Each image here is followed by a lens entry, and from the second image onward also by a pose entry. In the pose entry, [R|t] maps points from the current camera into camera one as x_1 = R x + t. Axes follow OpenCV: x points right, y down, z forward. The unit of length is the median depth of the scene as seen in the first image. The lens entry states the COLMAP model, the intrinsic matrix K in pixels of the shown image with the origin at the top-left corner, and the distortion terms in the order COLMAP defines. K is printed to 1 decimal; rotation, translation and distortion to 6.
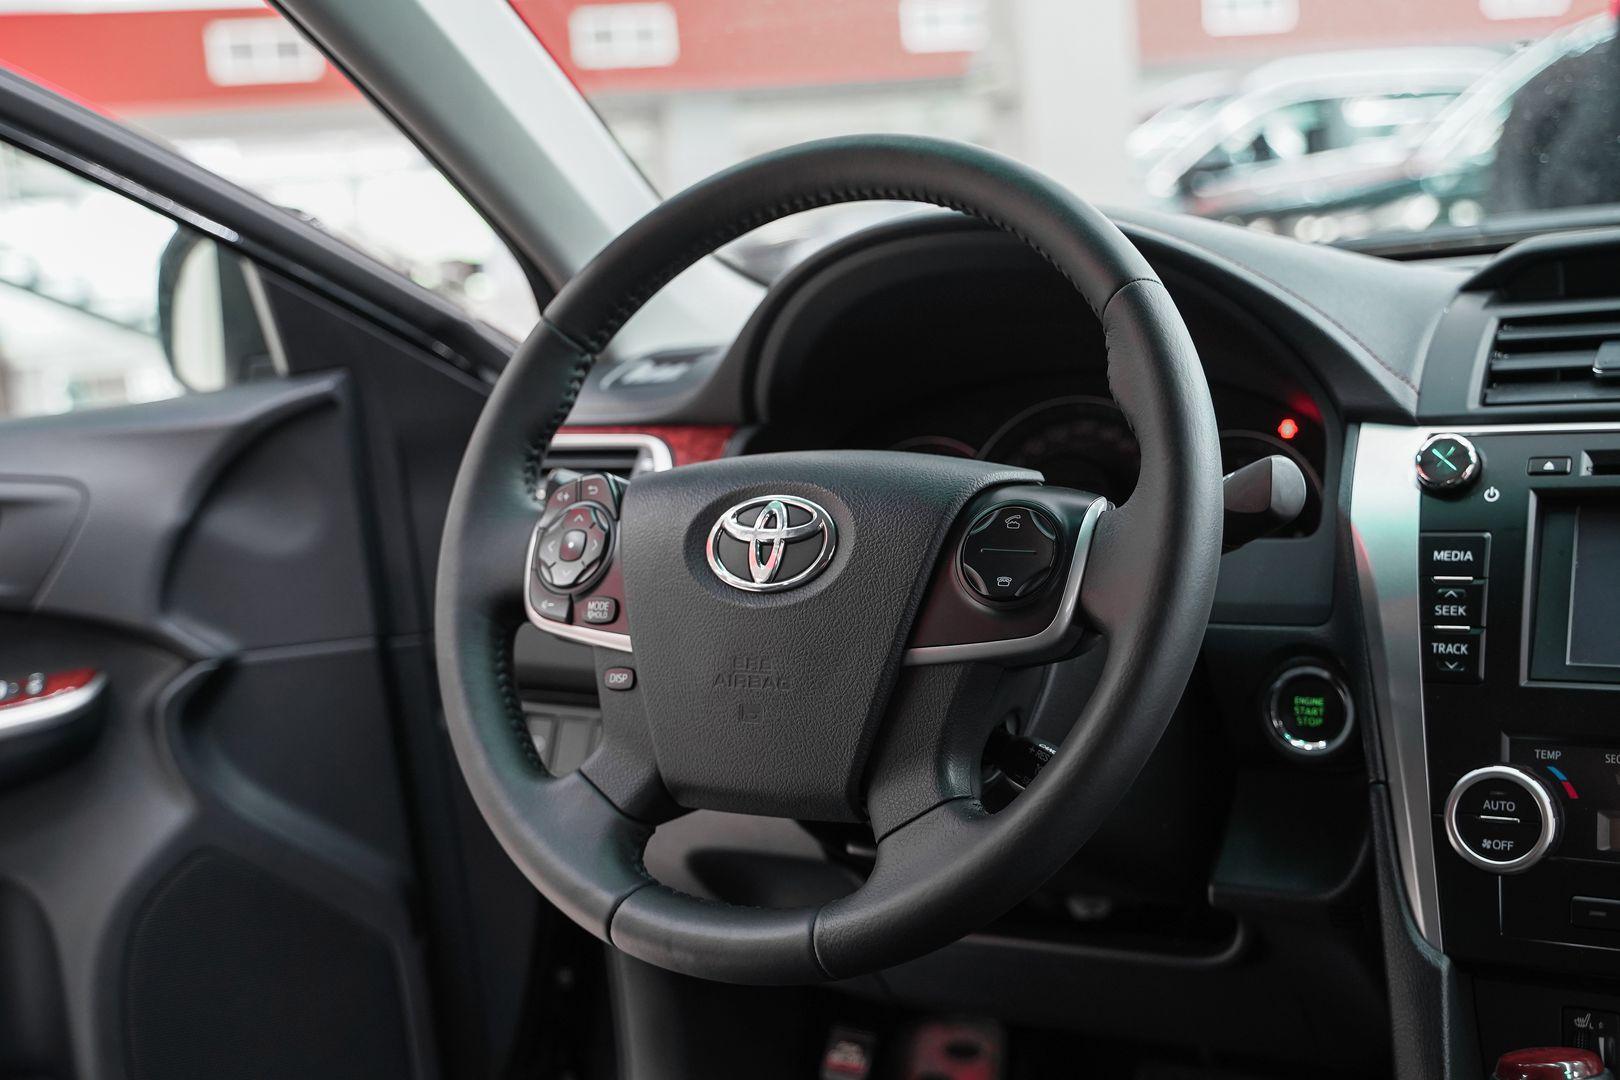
lens RADIAL K [[2032.8, 0, 806.7], [0, 2032.8, 501.3], [0, 0, 1]] dist [0.075783, 0.000000]
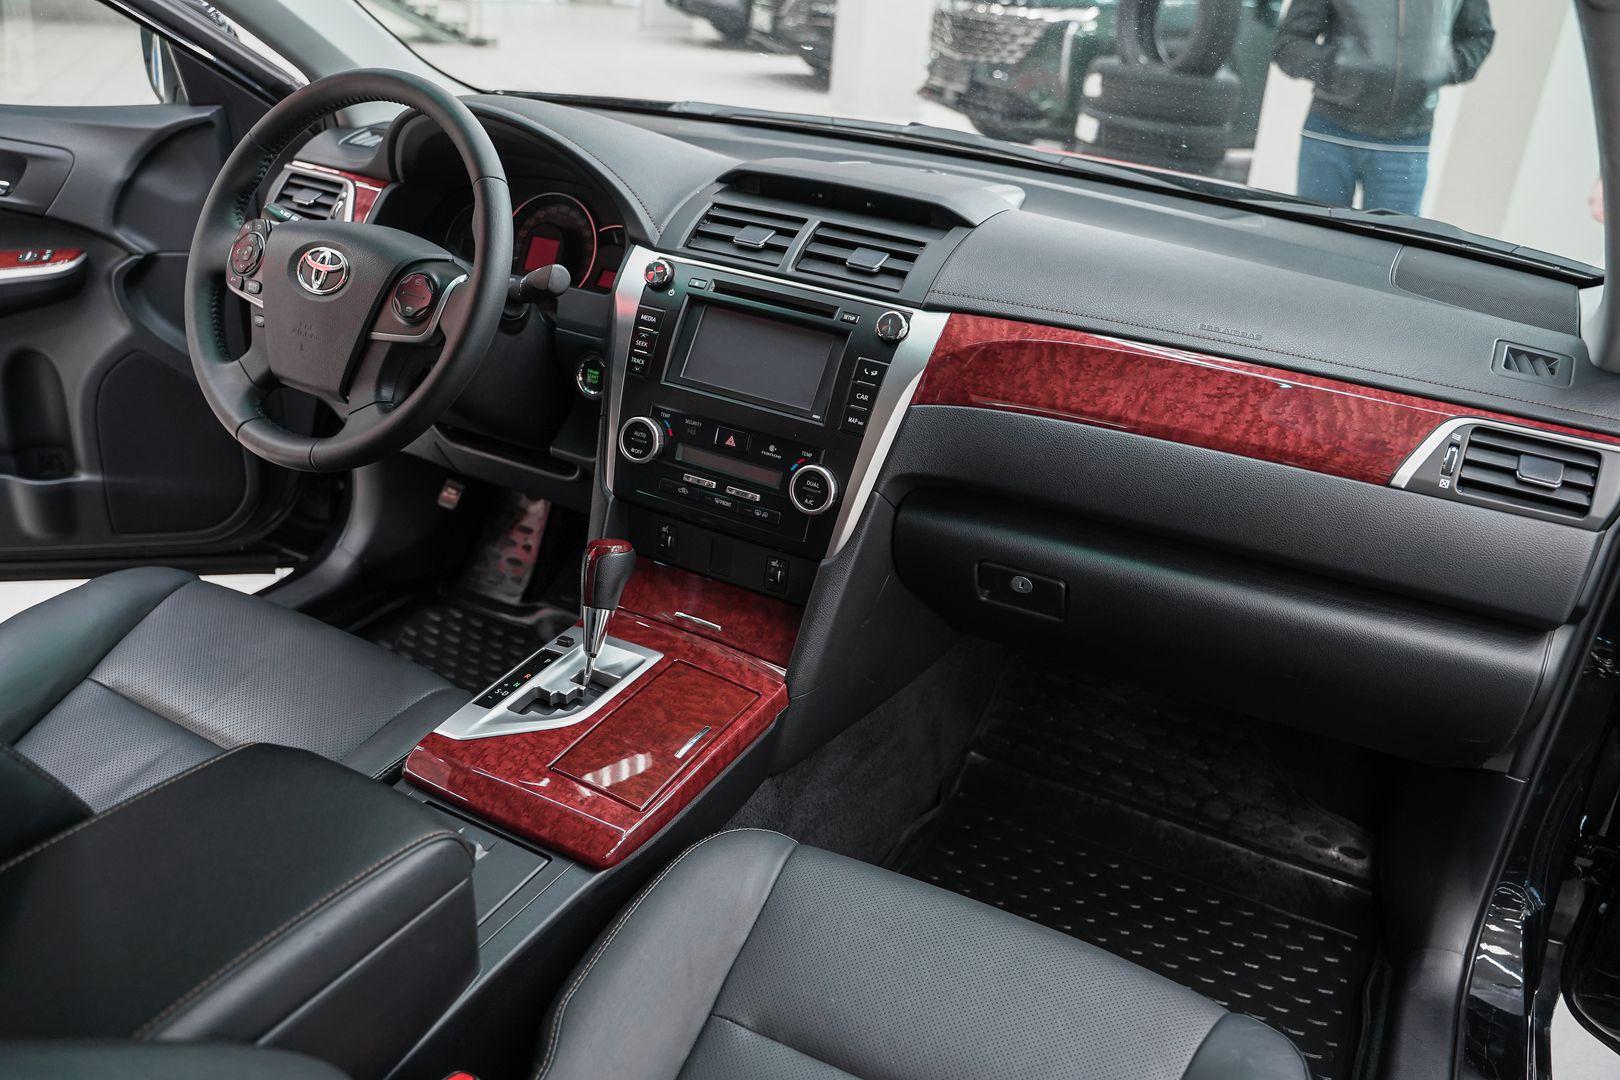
lens RADIAL K [[1342.2, 0, 815.3], [0, 1342.2, 538.5], [0, 0, 1]] dist [-0.118489, 0.093052]
pose [[0.986941, 0.134290, 0.088955, 0.392740], [-0.154837, 0.943163, 0.294056, -0.193804], [-0.044411, -0.303990, 0.951640, -0.409101]]
